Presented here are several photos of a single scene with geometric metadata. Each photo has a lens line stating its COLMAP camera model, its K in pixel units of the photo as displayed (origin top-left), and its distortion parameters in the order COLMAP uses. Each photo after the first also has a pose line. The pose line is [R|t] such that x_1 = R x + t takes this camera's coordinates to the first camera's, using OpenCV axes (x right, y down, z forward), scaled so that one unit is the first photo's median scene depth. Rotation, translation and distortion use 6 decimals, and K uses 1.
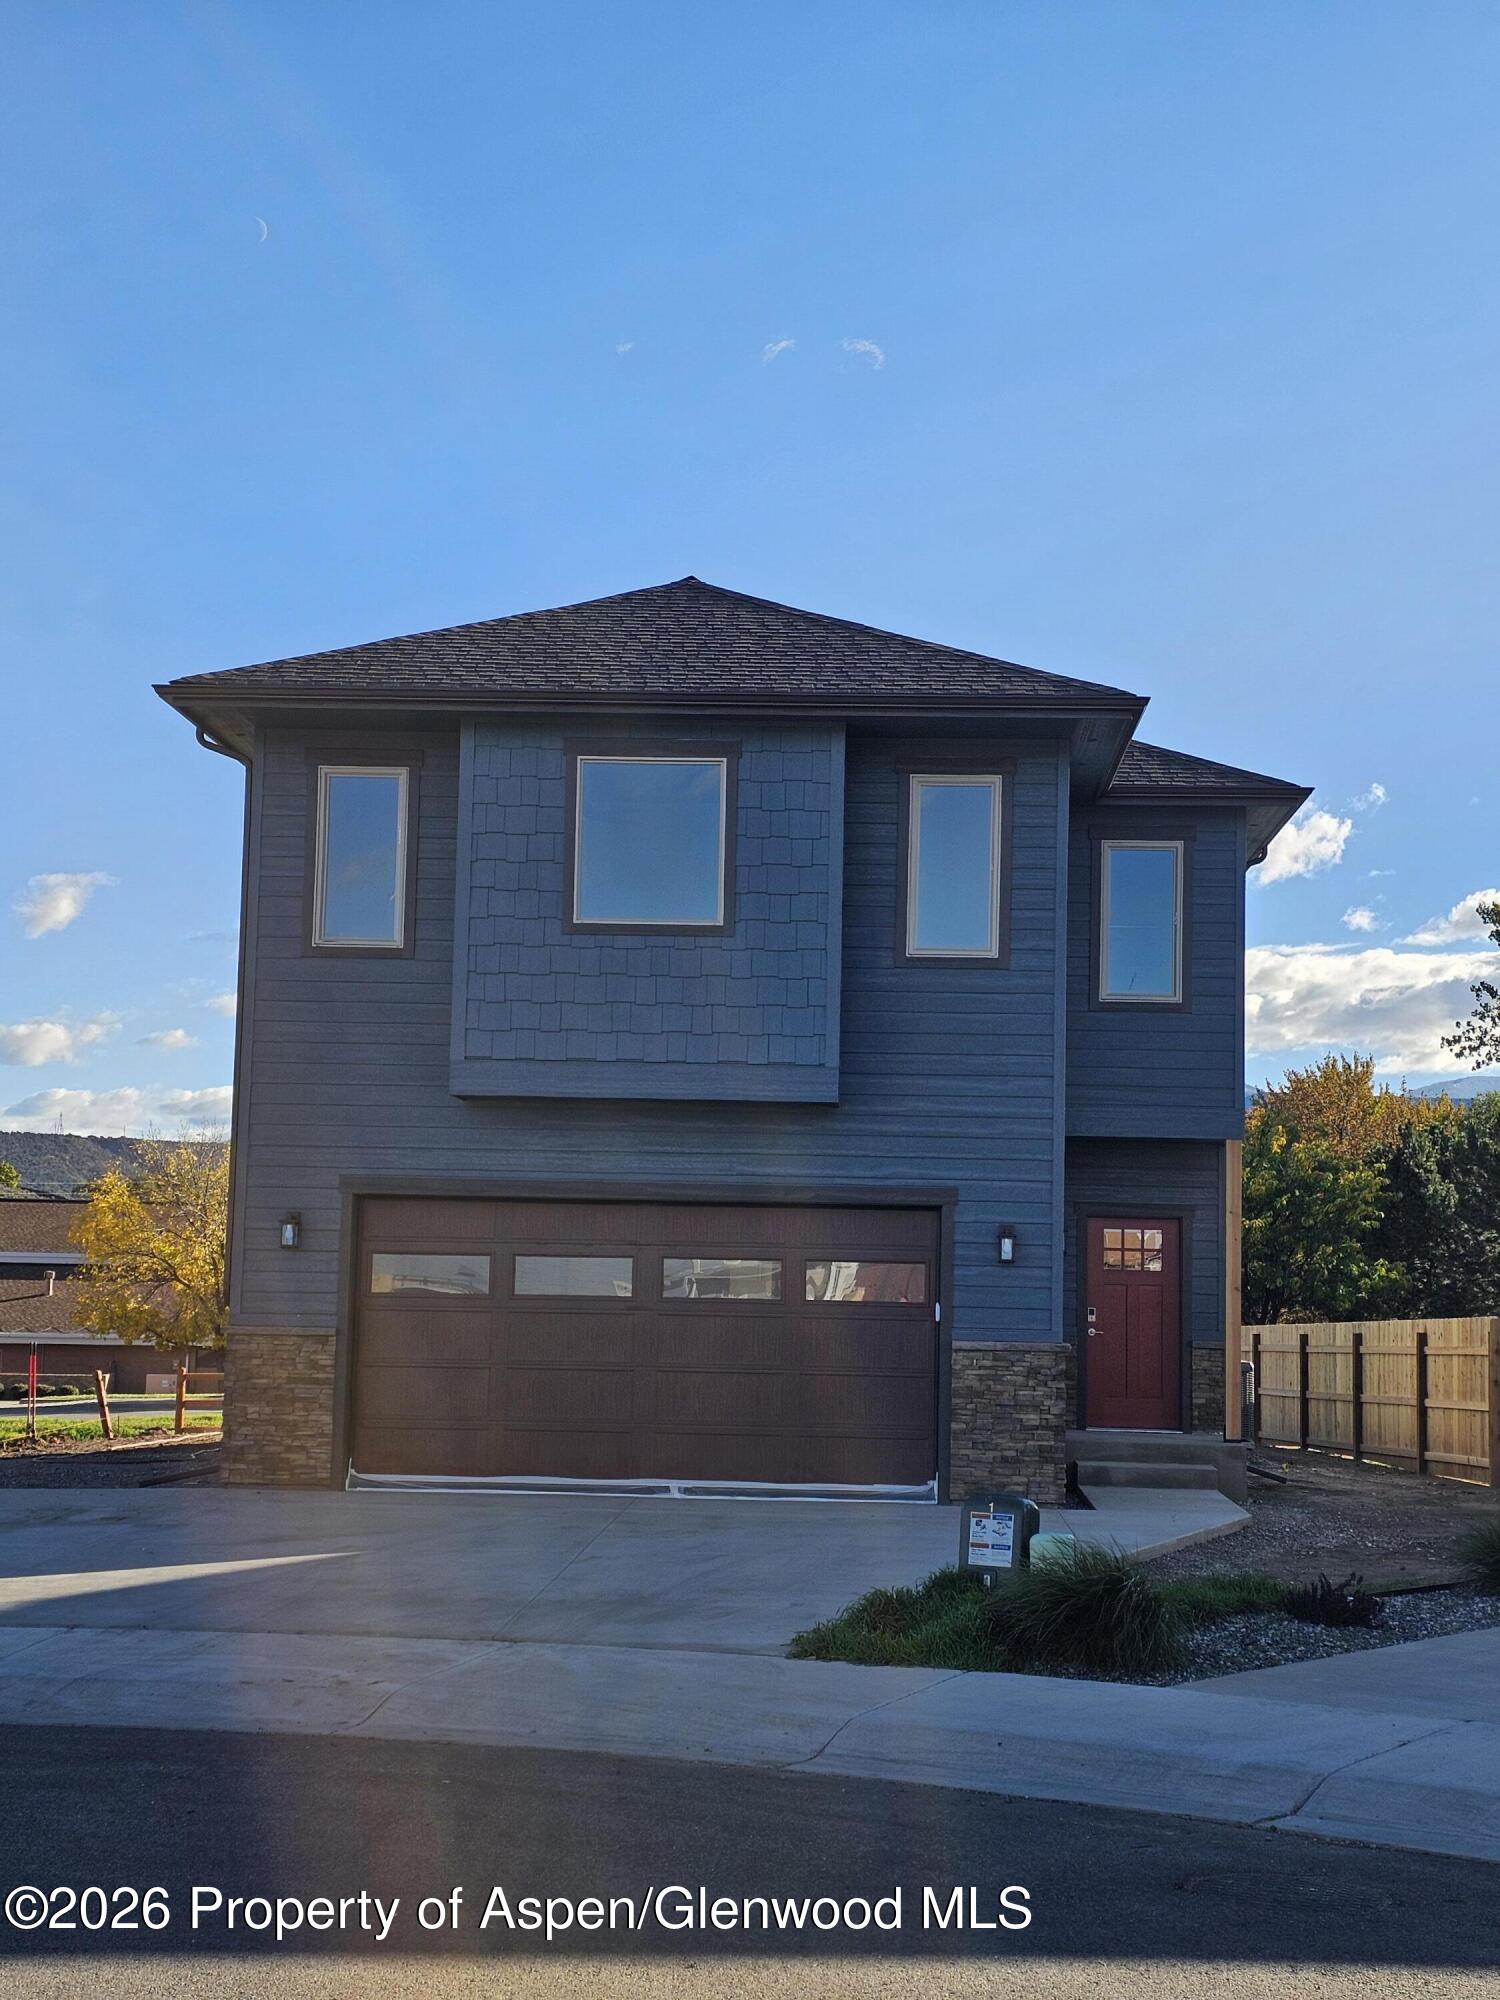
lens RADIAL K [[2579.2, 0, 750.0], [0, 2579.2, 1000.0], [0, 0, 1]] dist [0.083442, -0.049867]
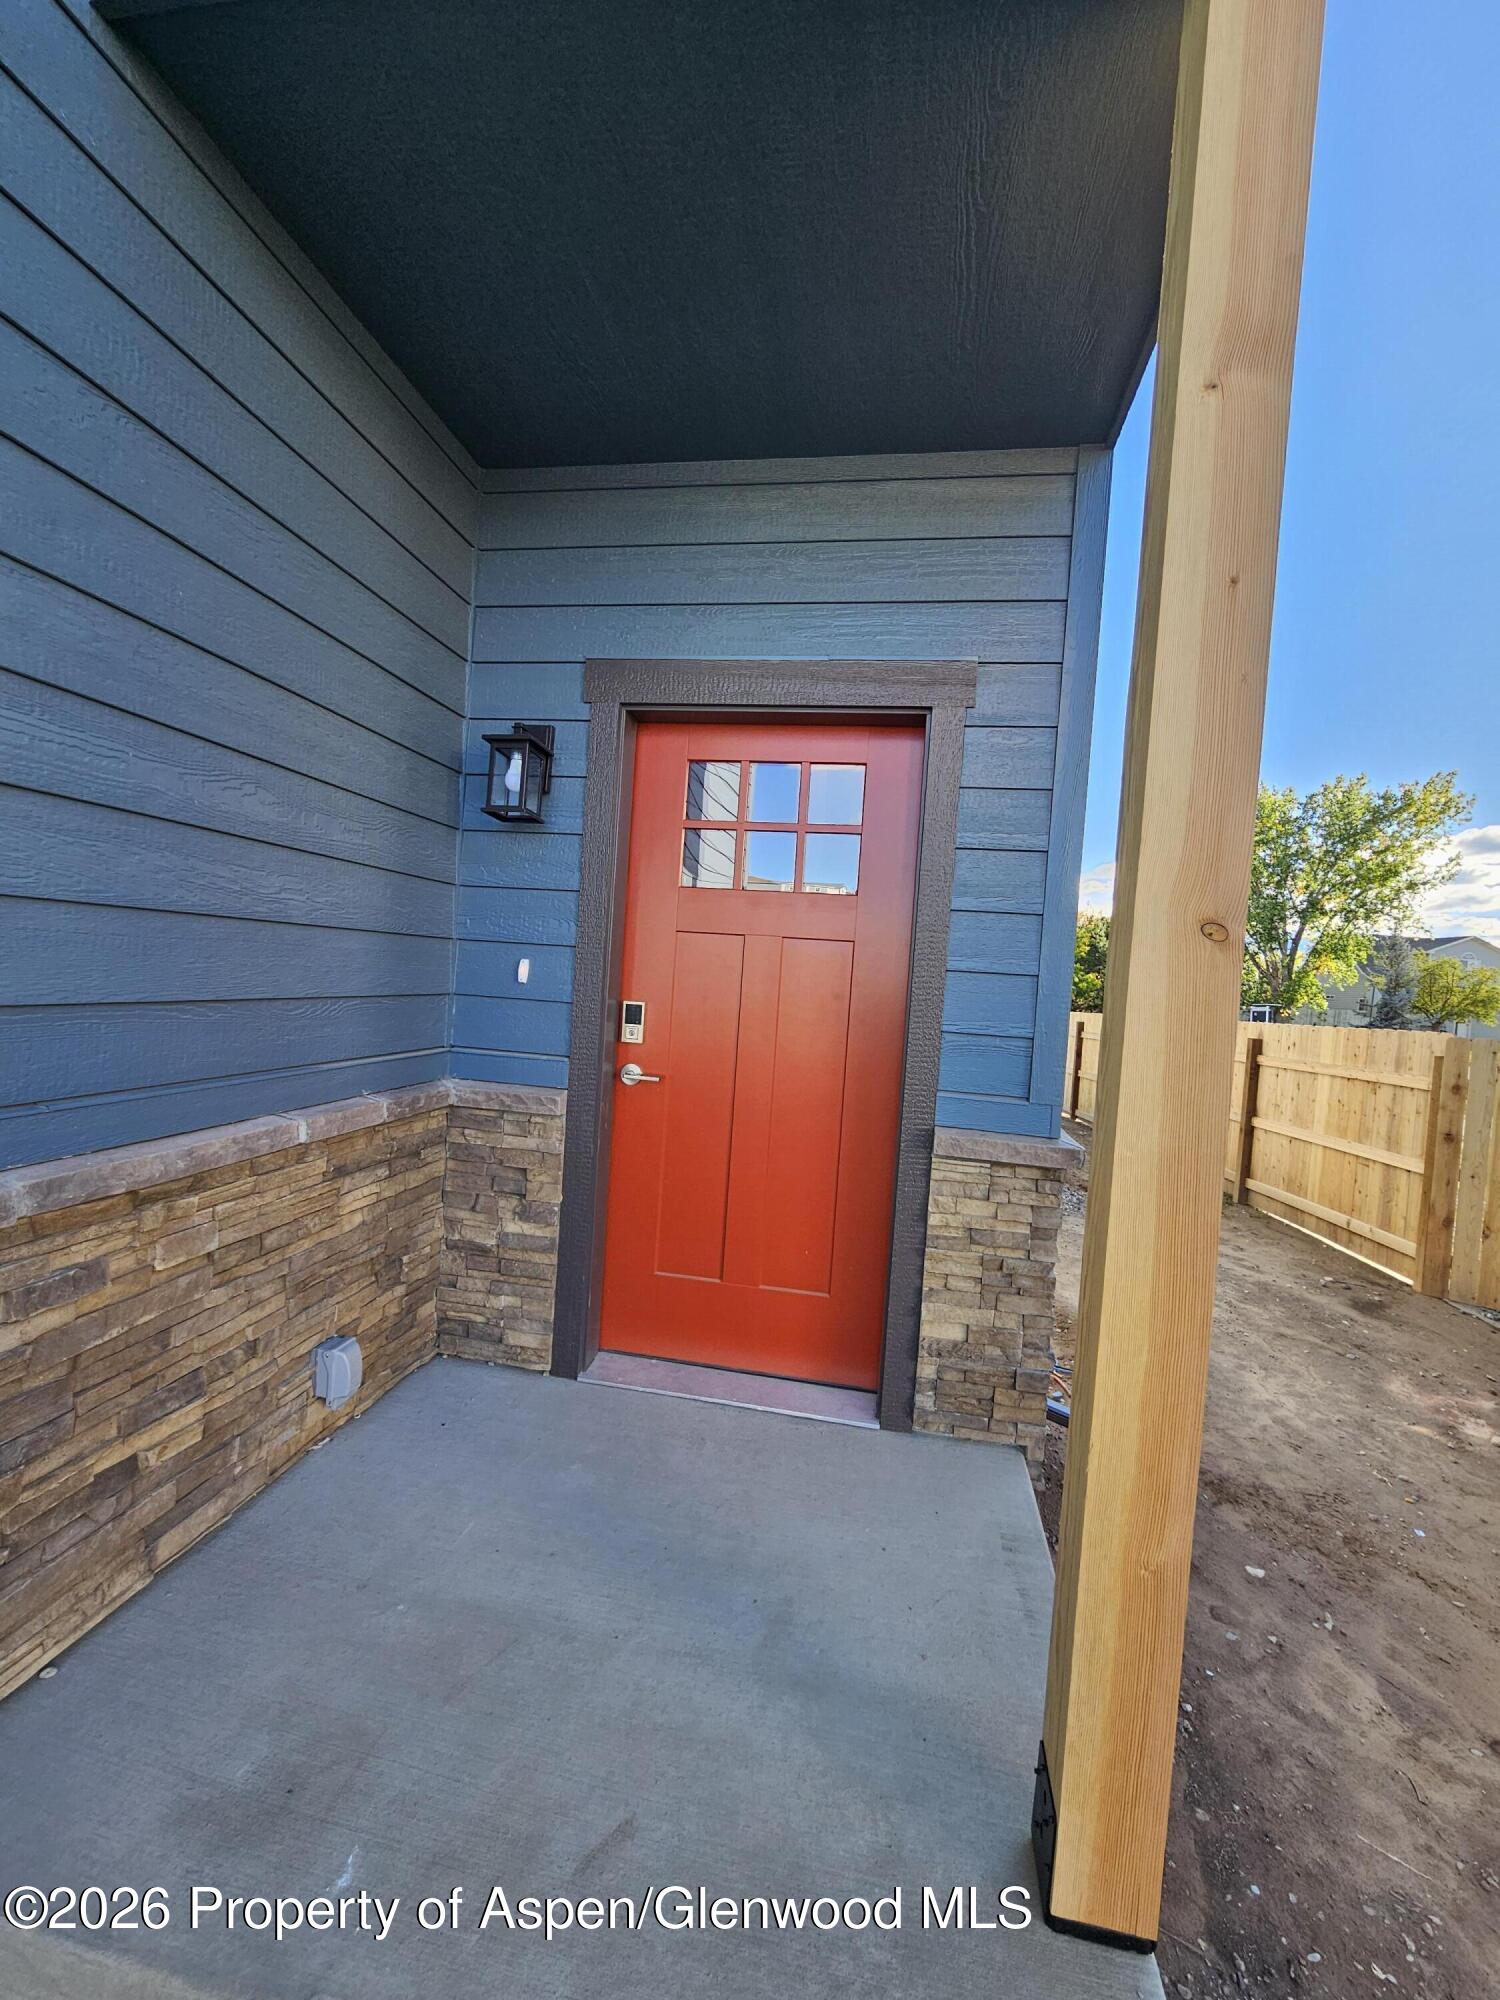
lens RADIAL K [[821.0, 0, 750.0], [0, 821.0, 1000.0], [0, 0, 1]] dist [0.000393, -0.000723]
pose [[0.992423, 0.043362, -0.114958, 0.134745], [-0.027019, 0.989771, 0.140086, 0.088104], [0.119857, -0.135919, 0.983443, 0.763890]]
